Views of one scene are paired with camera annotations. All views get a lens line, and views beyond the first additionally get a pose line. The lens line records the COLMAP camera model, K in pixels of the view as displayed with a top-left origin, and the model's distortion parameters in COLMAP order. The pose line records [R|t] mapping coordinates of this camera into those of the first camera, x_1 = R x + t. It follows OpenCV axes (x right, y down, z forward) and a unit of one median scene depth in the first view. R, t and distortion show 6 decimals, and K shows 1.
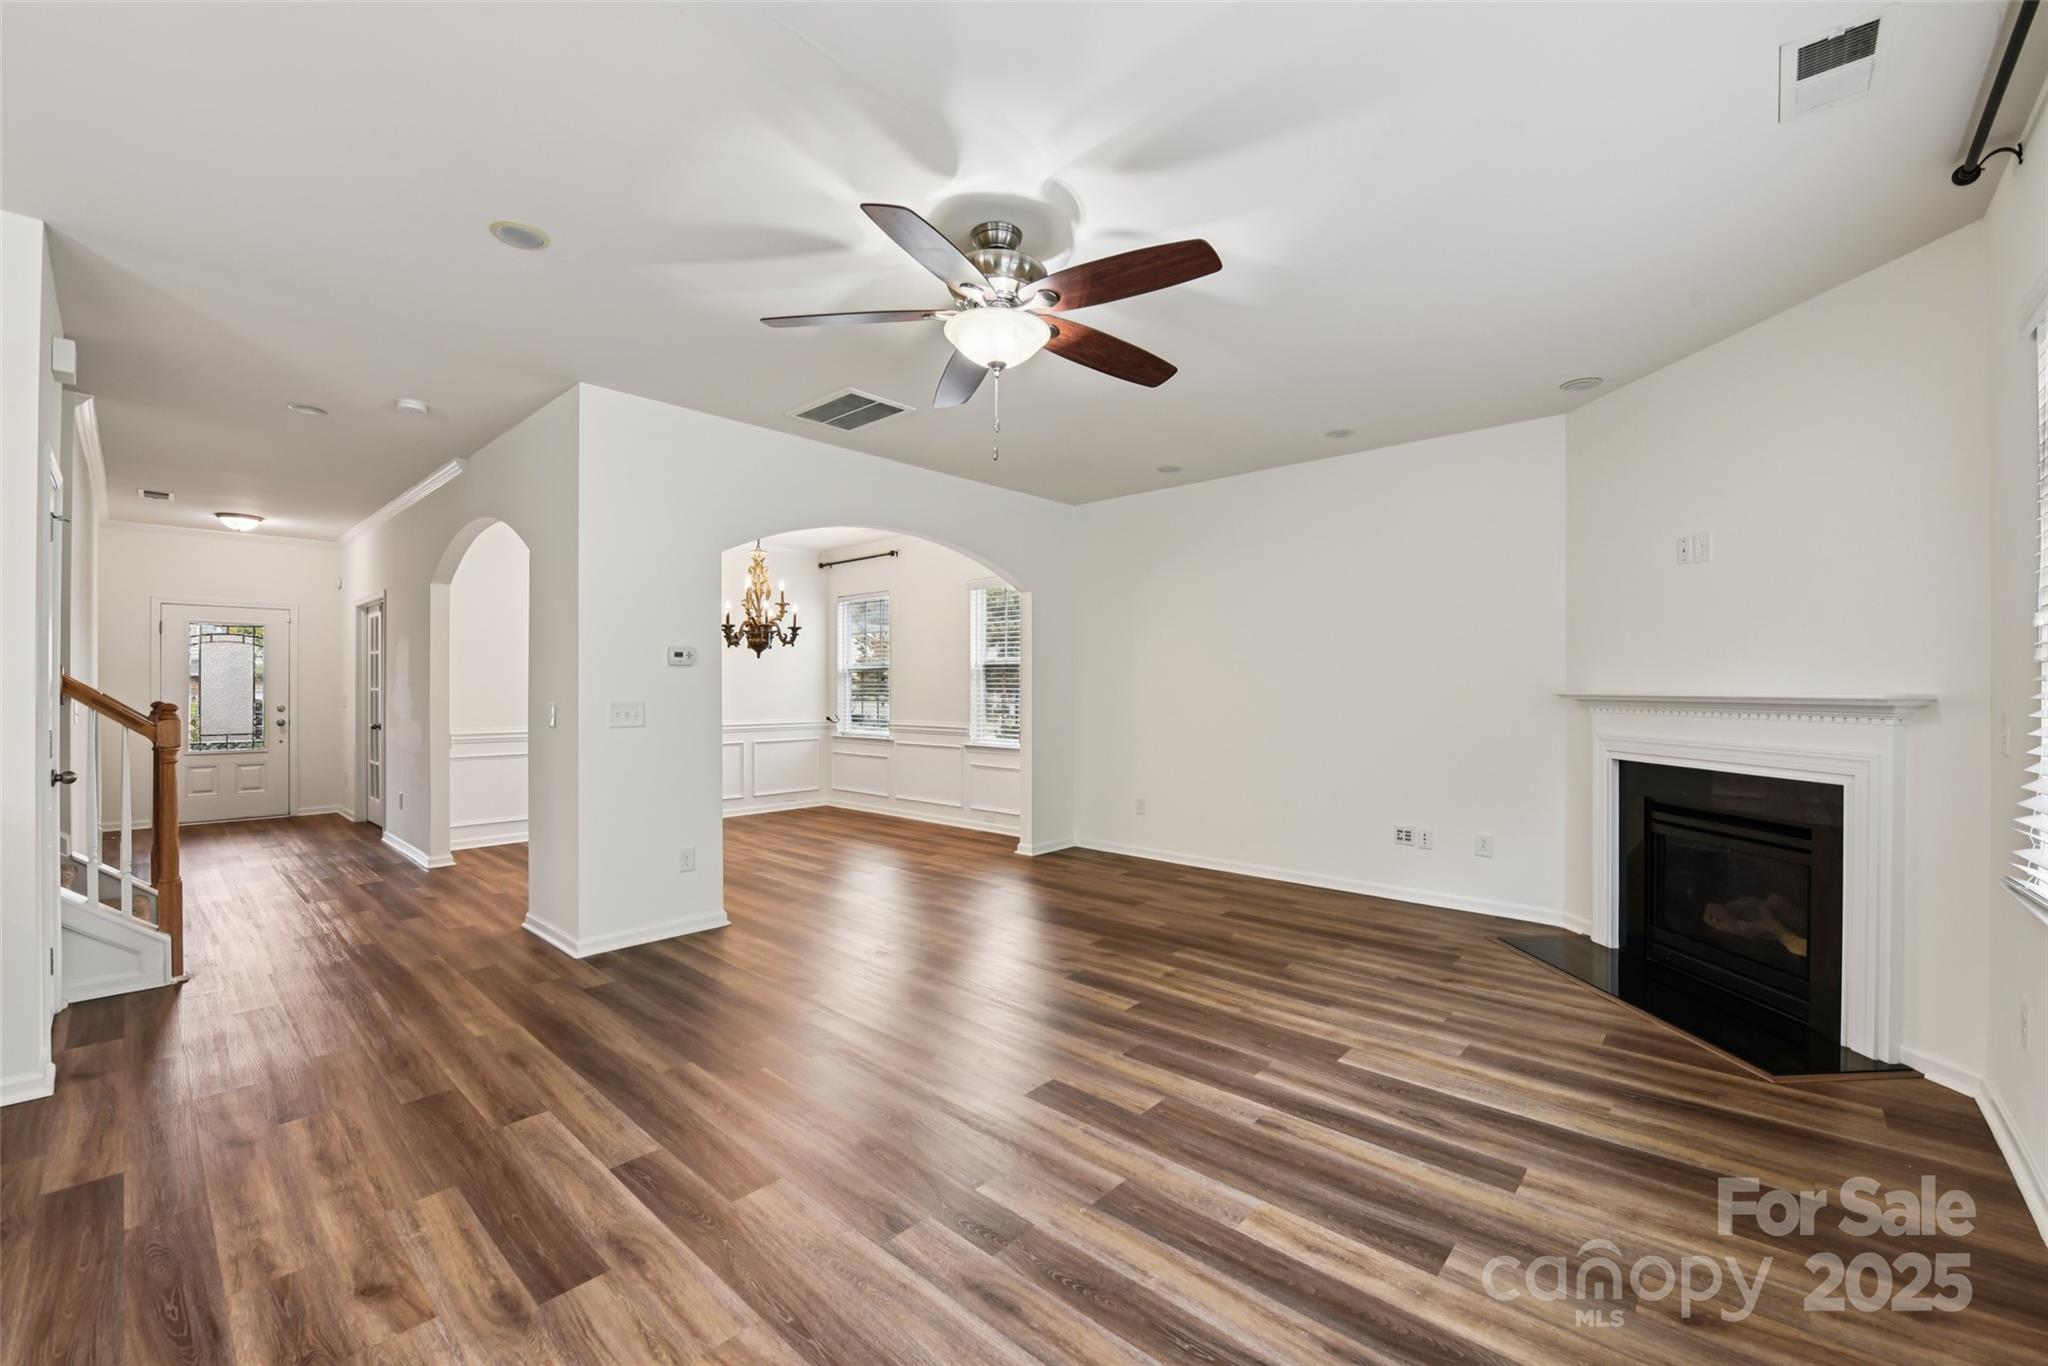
lens RADIAL K [[830.9, 0, 1024.0], [0, 830.9, 683.0], [0, 0, 1]] dist [-0.017313, -0.001155]
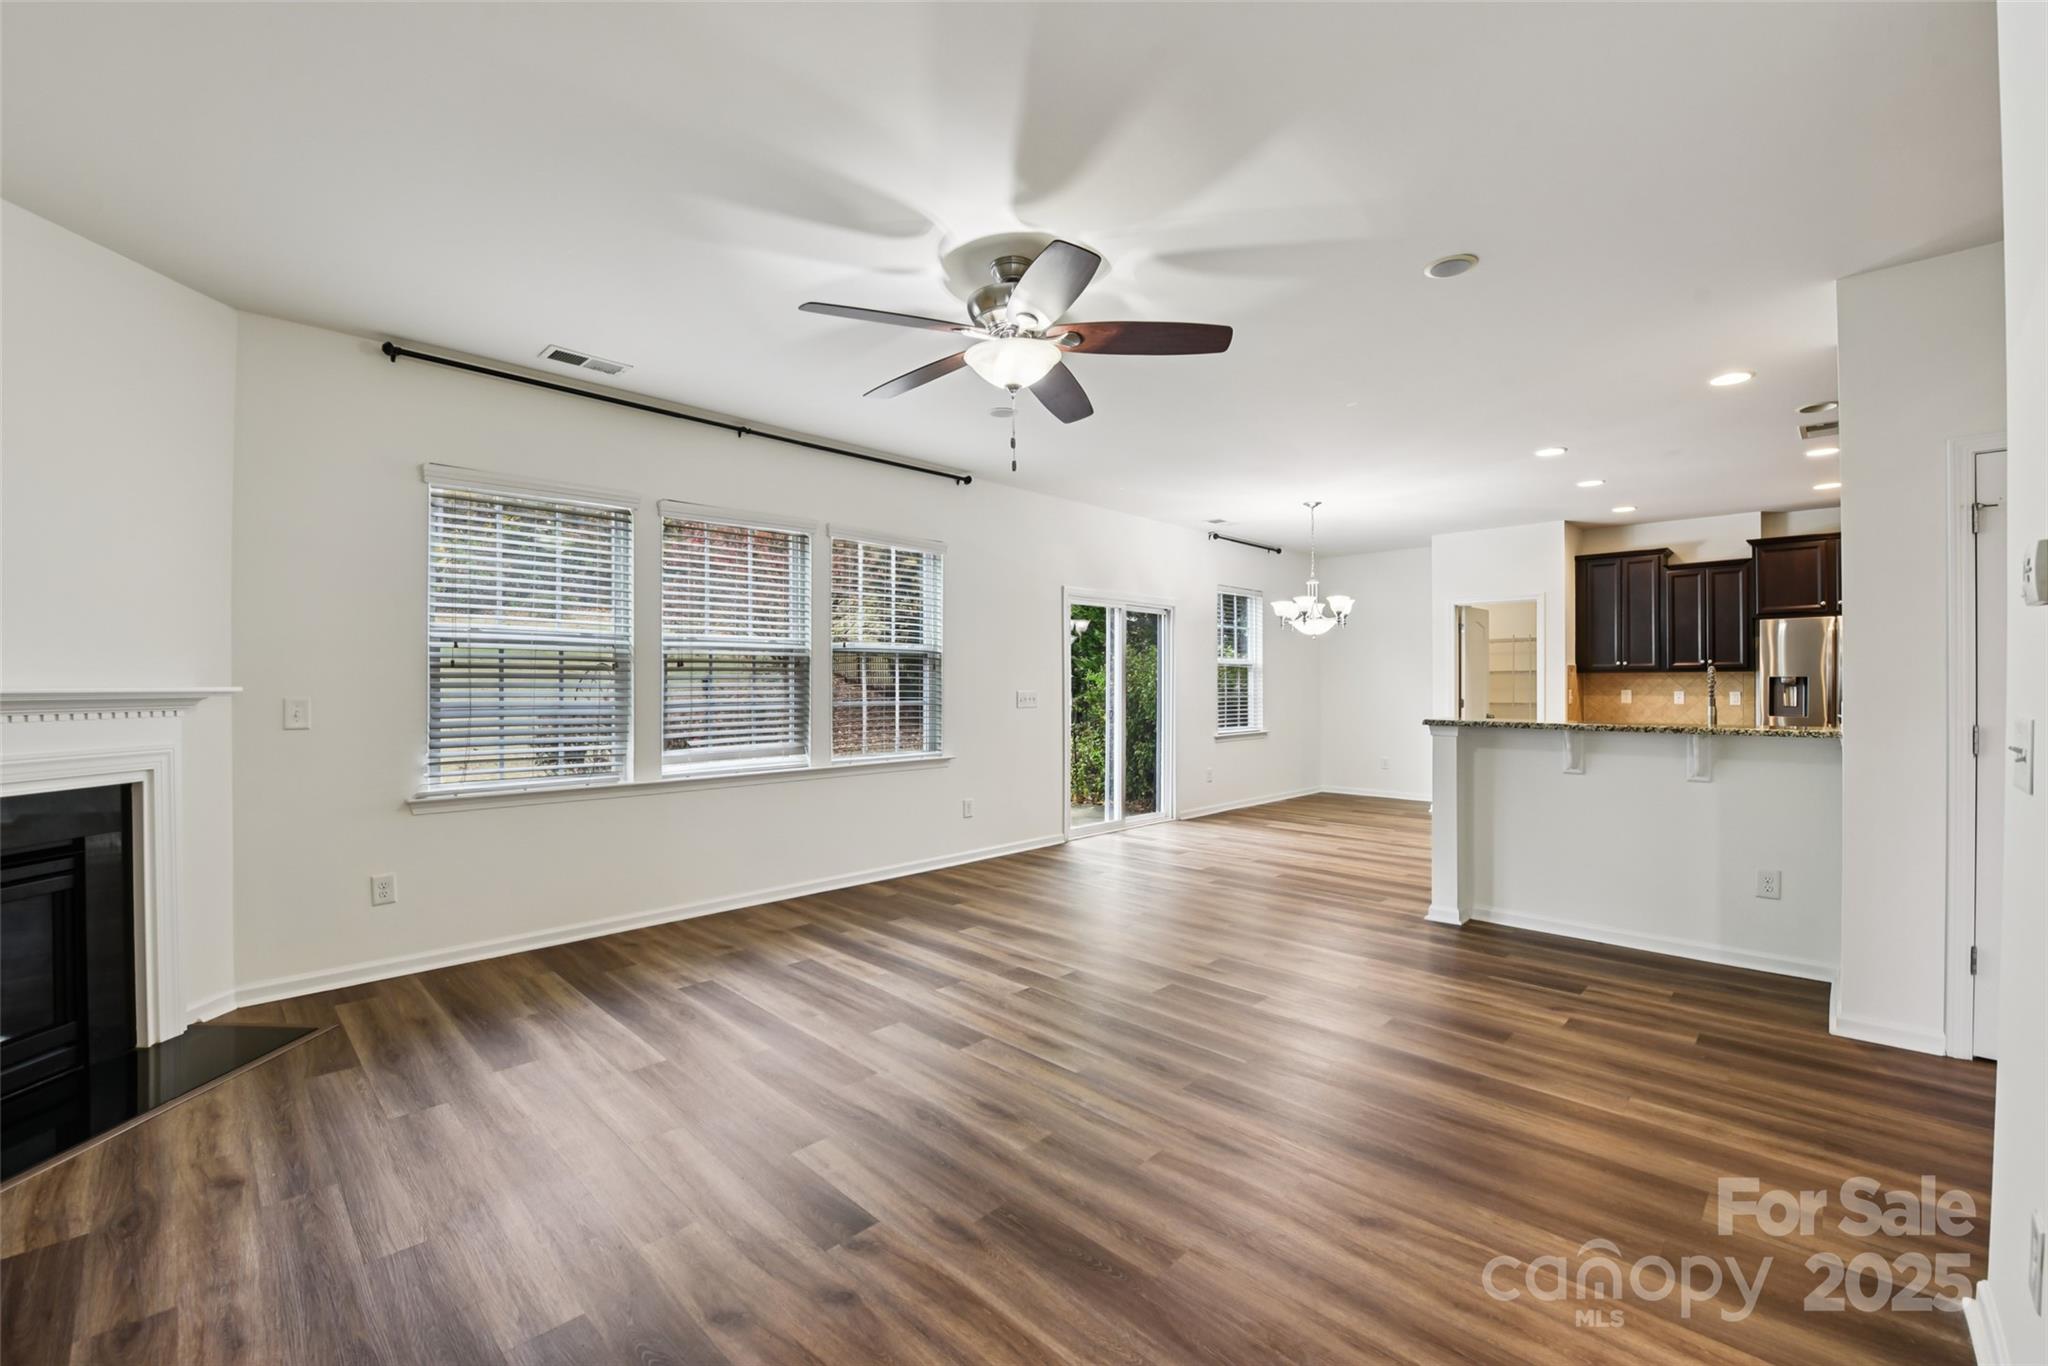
lens RADIAL K [[843.3, 0, 1024.0], [0, 843.3, 683.0], [0, 0, 1]] dist [-0.016489, -0.000340]
pose [[-0.999045, -0.001115, 0.043669, -0.074848], [-0.001389, 0.999979, -0.006251, 0.011047], [-0.043662, -0.006306, -0.999026, 1.661690]]
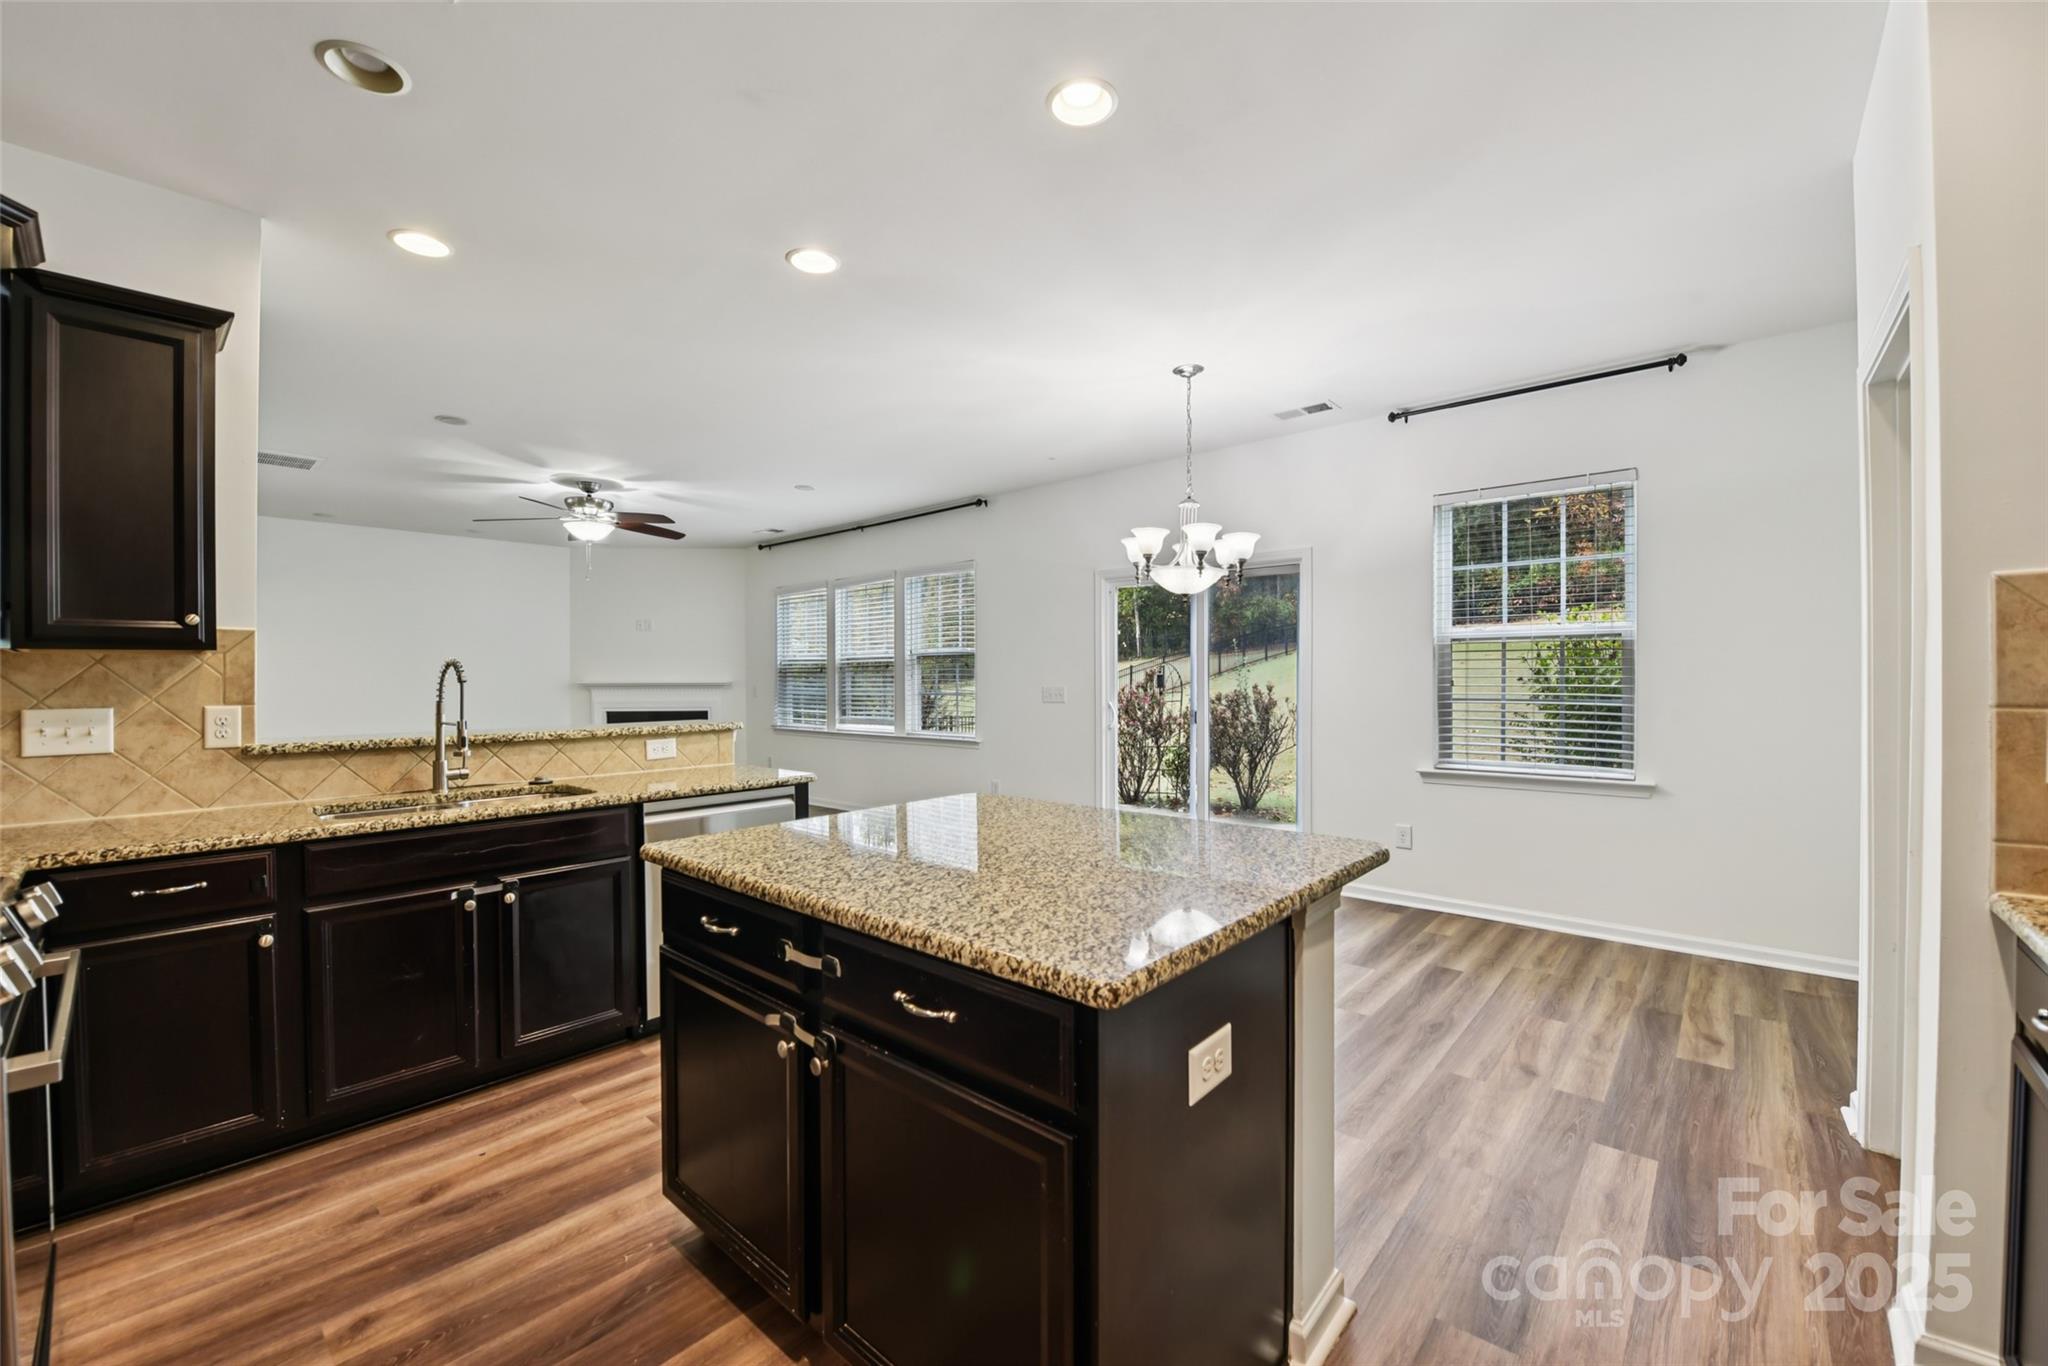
lens RADIAL K [[814.0, 0, 1025.9], [0, 814.0, 689.9], [0, 0, 1]] dist [-0.011198, -0.006061]
pose [[-0.016761, -0.014299, 0.999757, -1.823684], [-0.000737, 0.999898, 0.014289, -0.000336], [-0.999859, -0.000498, -0.016770, -0.143865]]
